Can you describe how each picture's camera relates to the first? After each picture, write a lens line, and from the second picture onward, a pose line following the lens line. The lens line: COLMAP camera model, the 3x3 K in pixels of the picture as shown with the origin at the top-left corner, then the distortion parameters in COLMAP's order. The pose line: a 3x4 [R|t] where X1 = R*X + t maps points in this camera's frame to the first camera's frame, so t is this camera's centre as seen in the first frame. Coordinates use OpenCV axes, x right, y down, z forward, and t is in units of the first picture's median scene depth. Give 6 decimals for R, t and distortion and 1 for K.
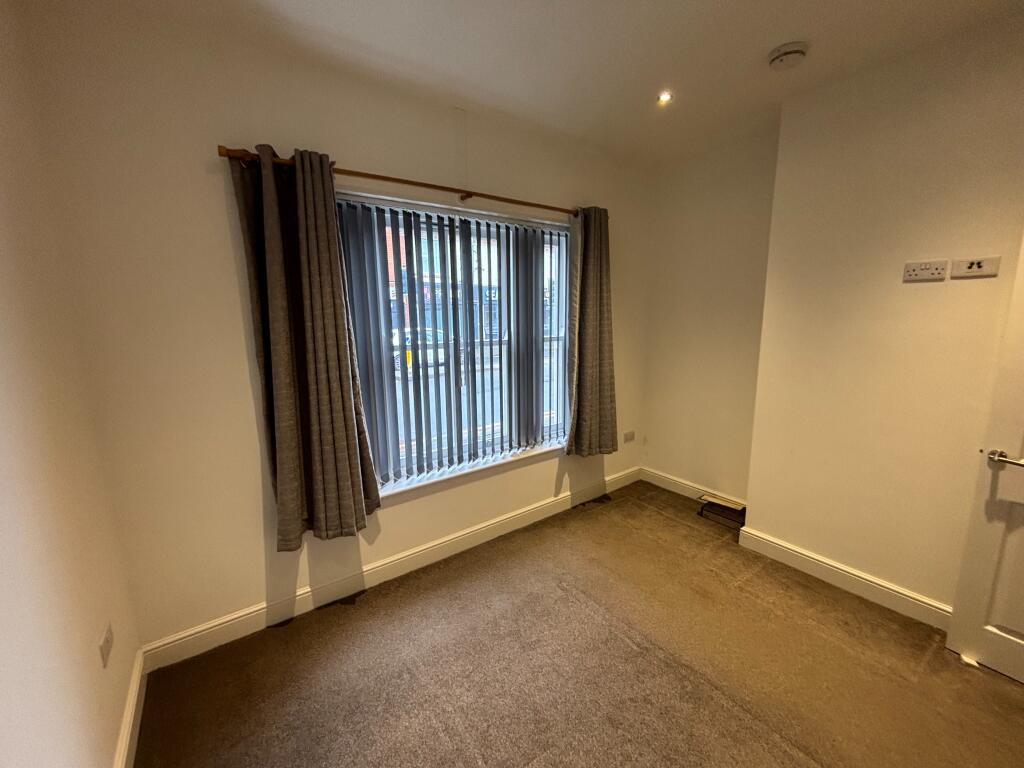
lens RADIAL K [[412.0, 0, 512.1], [0, 412.0, 385.5], [0, 0, 1]] dist [0.001778, 0.000027]
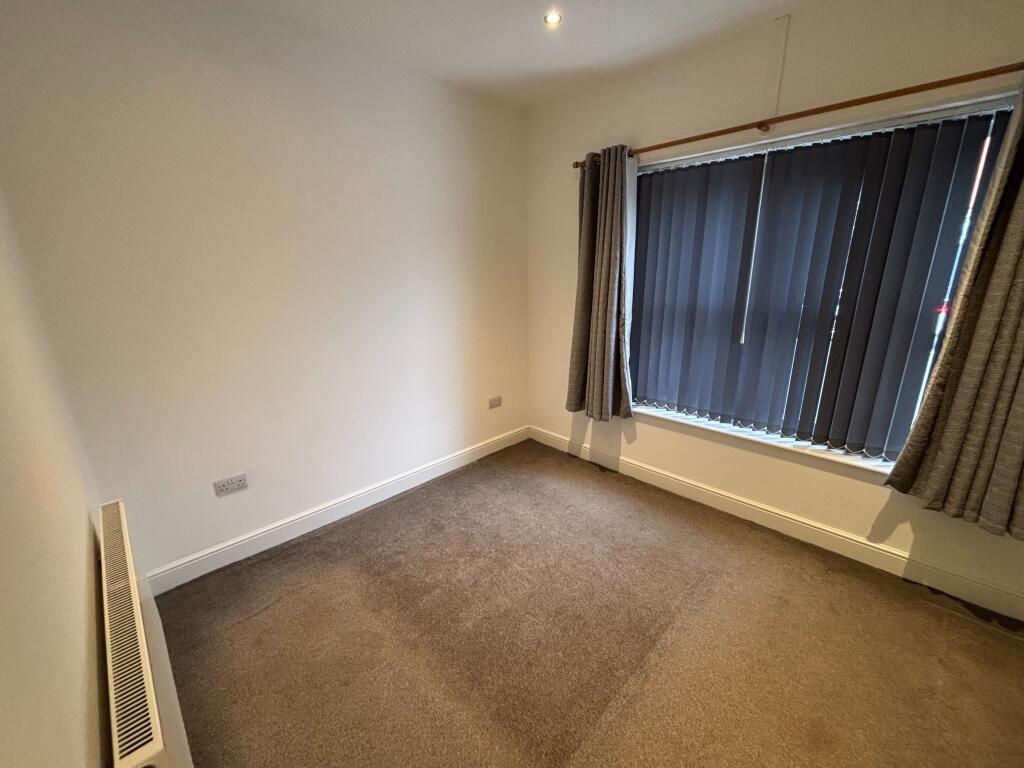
lens RADIAL K [[412.0, 0, 512.6], [0, 412.0, 381.3], [0, 0, 1]] dist [0.001778, 0.000027]
pose [[0.160683, 0.281587, -0.945986, 0.779917], [-0.156196, 0.953617, 0.257327, -0.083543], [0.974569, 0.106411, 0.197212, 0.359753]]
